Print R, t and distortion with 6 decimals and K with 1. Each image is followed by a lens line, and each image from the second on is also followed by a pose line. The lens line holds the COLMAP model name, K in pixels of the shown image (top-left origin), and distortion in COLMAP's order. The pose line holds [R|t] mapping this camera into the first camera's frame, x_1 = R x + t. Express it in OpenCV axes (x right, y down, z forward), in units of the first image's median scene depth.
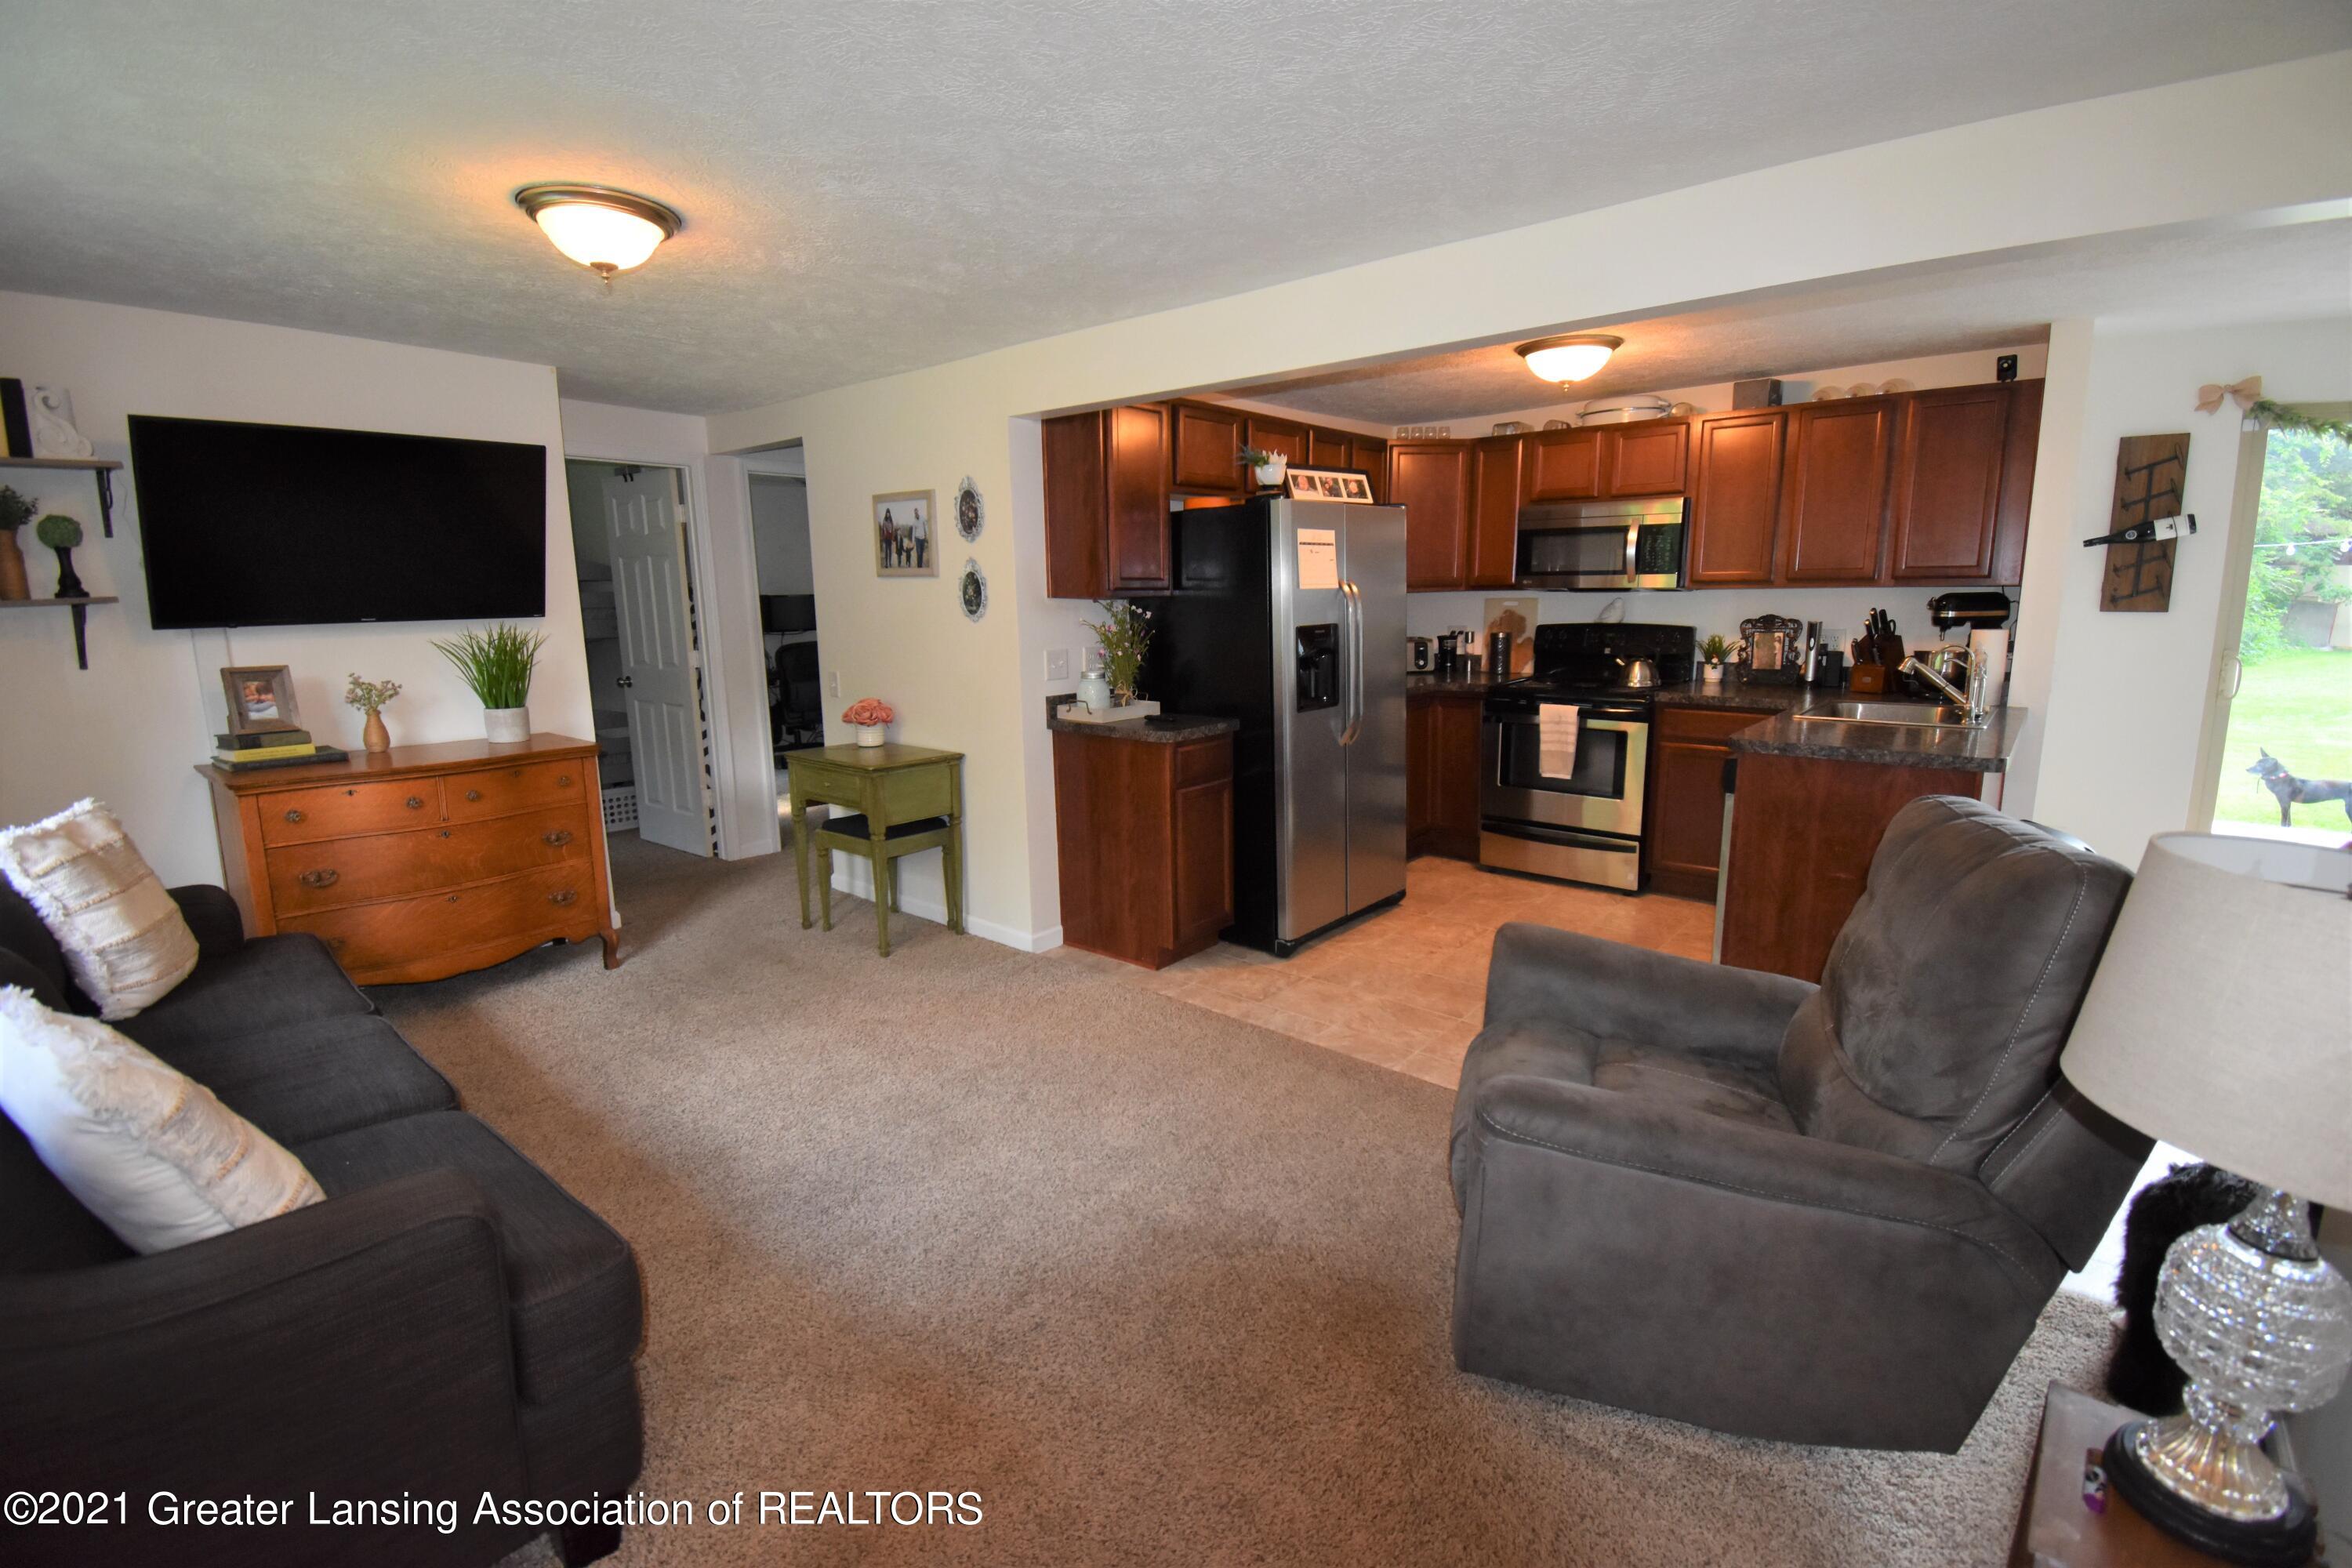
lens RADIAL K [[1075.5, 0, 1172.5], [0, 1075.5, 786.3], [0, 0, 1]] dist [-0.005721, -0.002013]
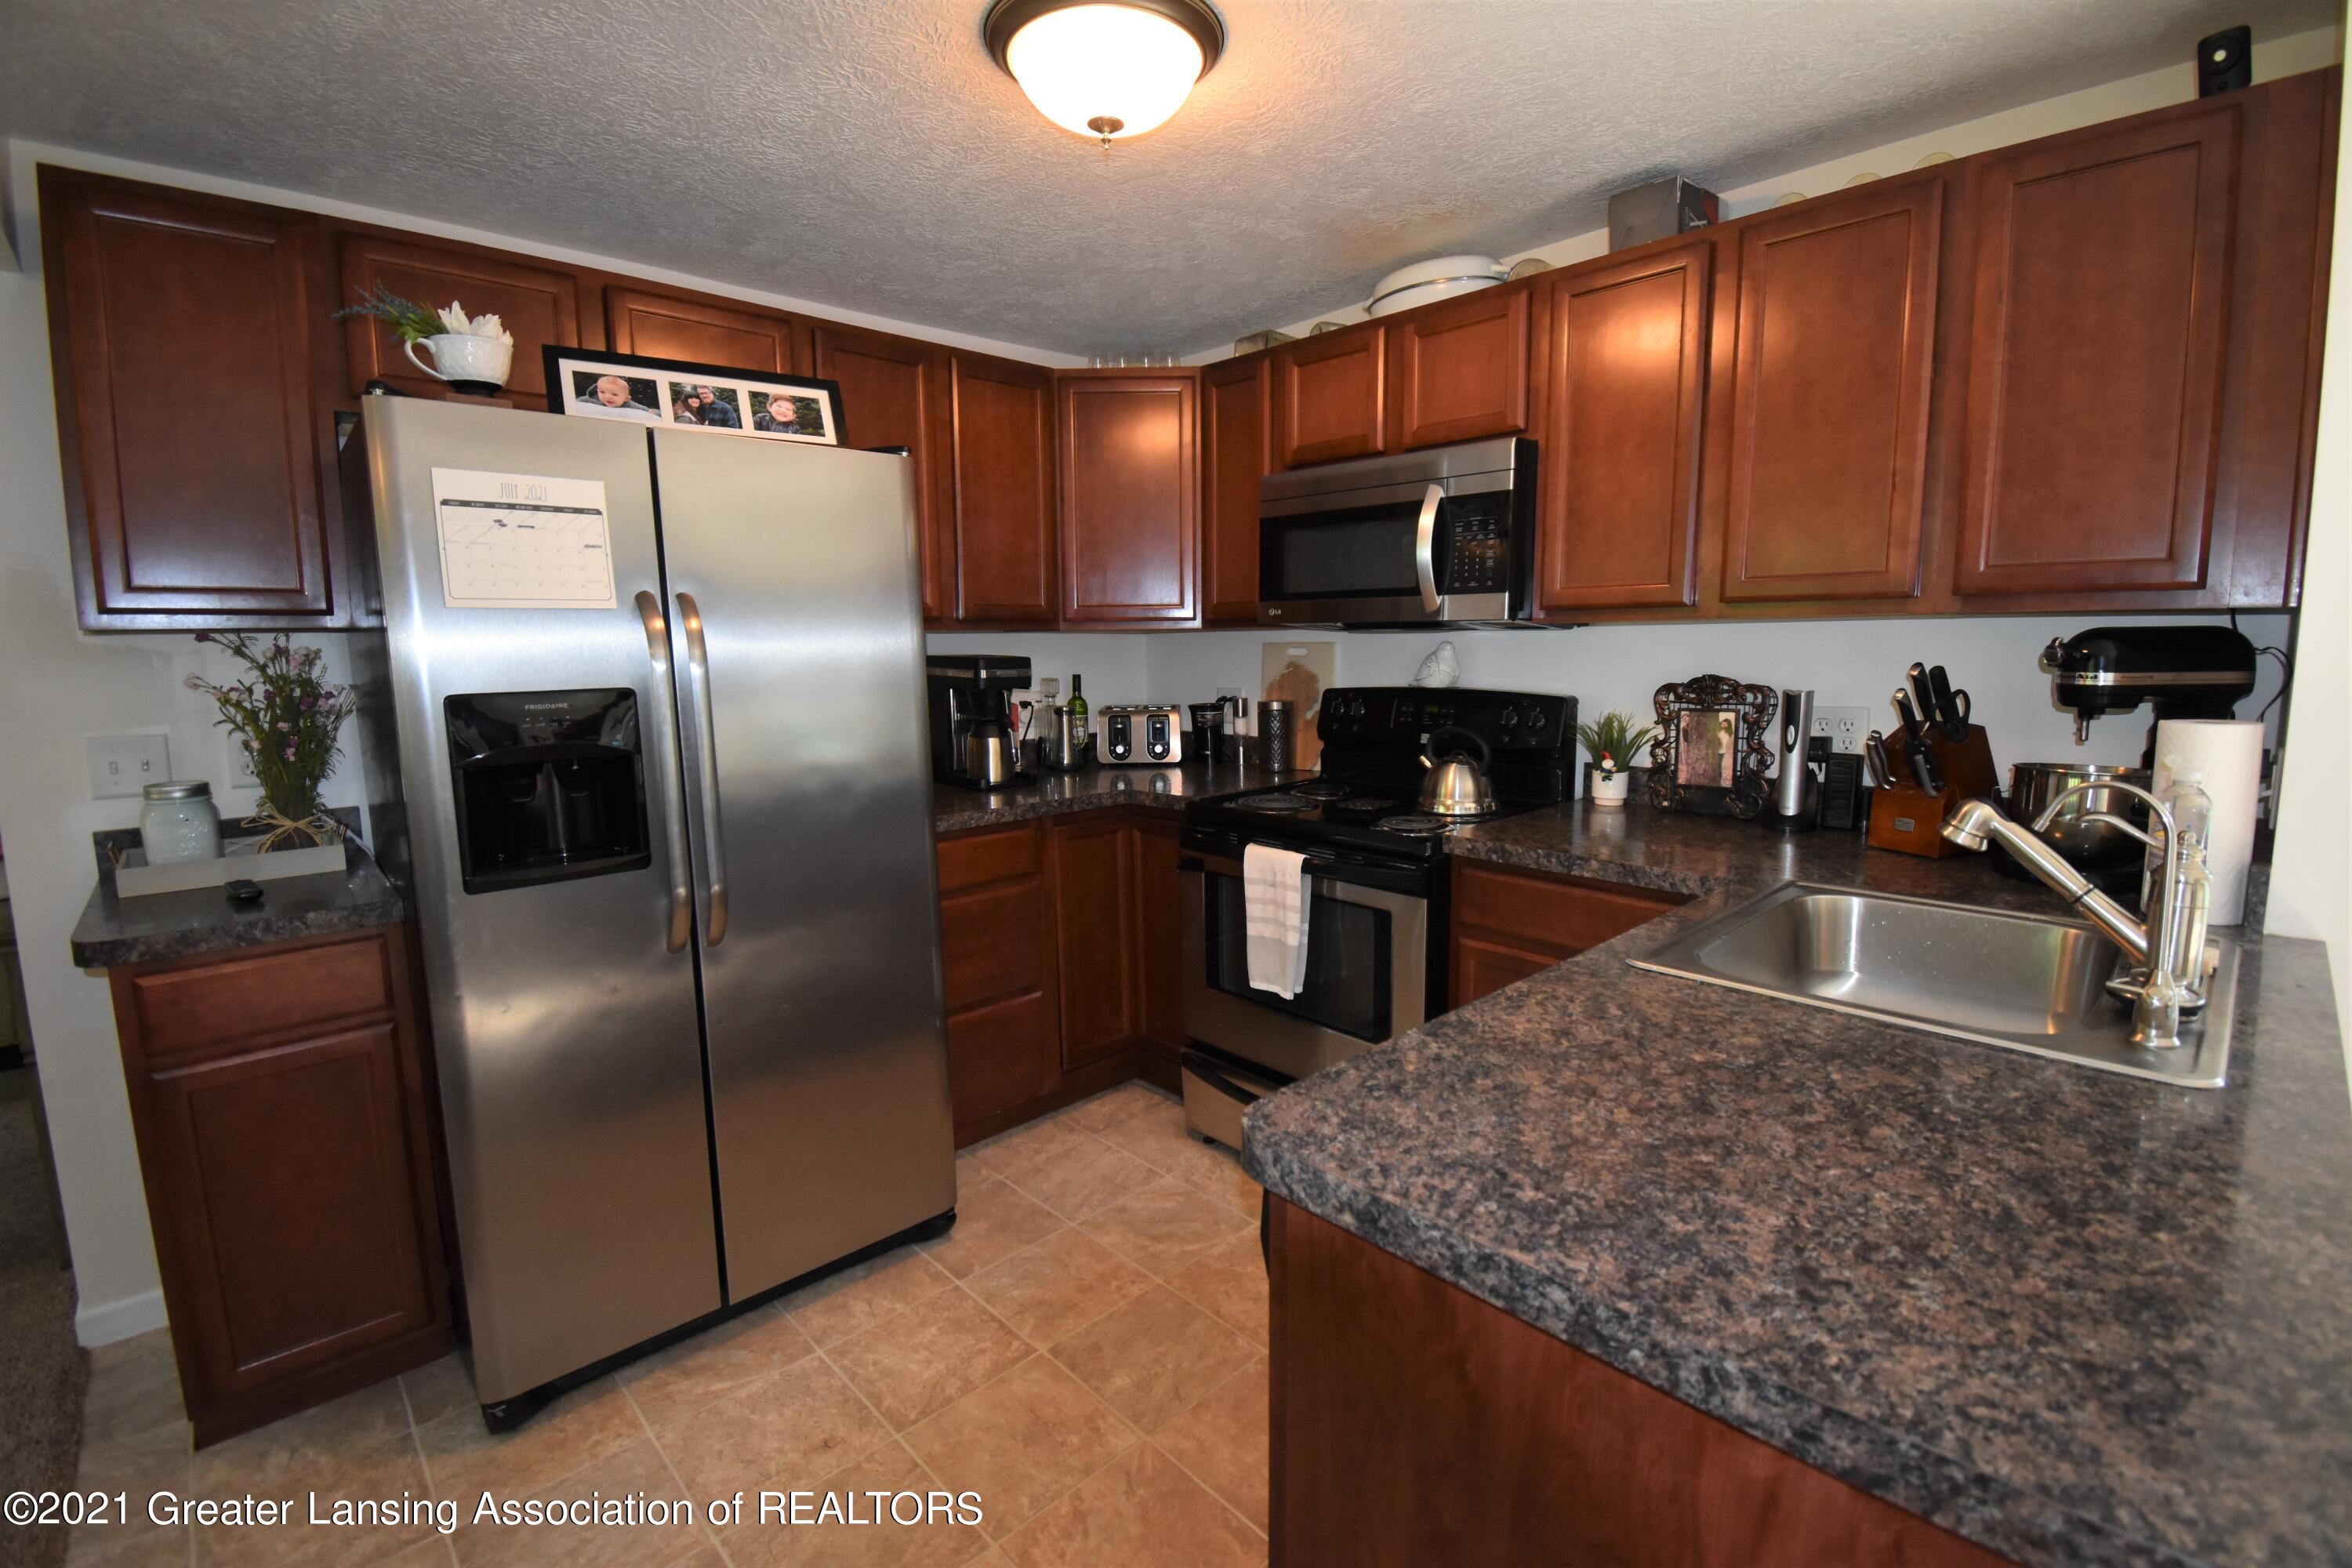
lens RADIAL K [[1075.5, 0, 1180.1], [0, 1075.5, 772.5], [0, 0, 1]] dist [-0.005721, -0.002013]
pose [[0.995158, 0.018432, -0.096544, 0.366879], [-0.023962, 0.998119, -0.056437, -0.082847], [0.095322, 0.058477, 0.993727, 0.496051]]
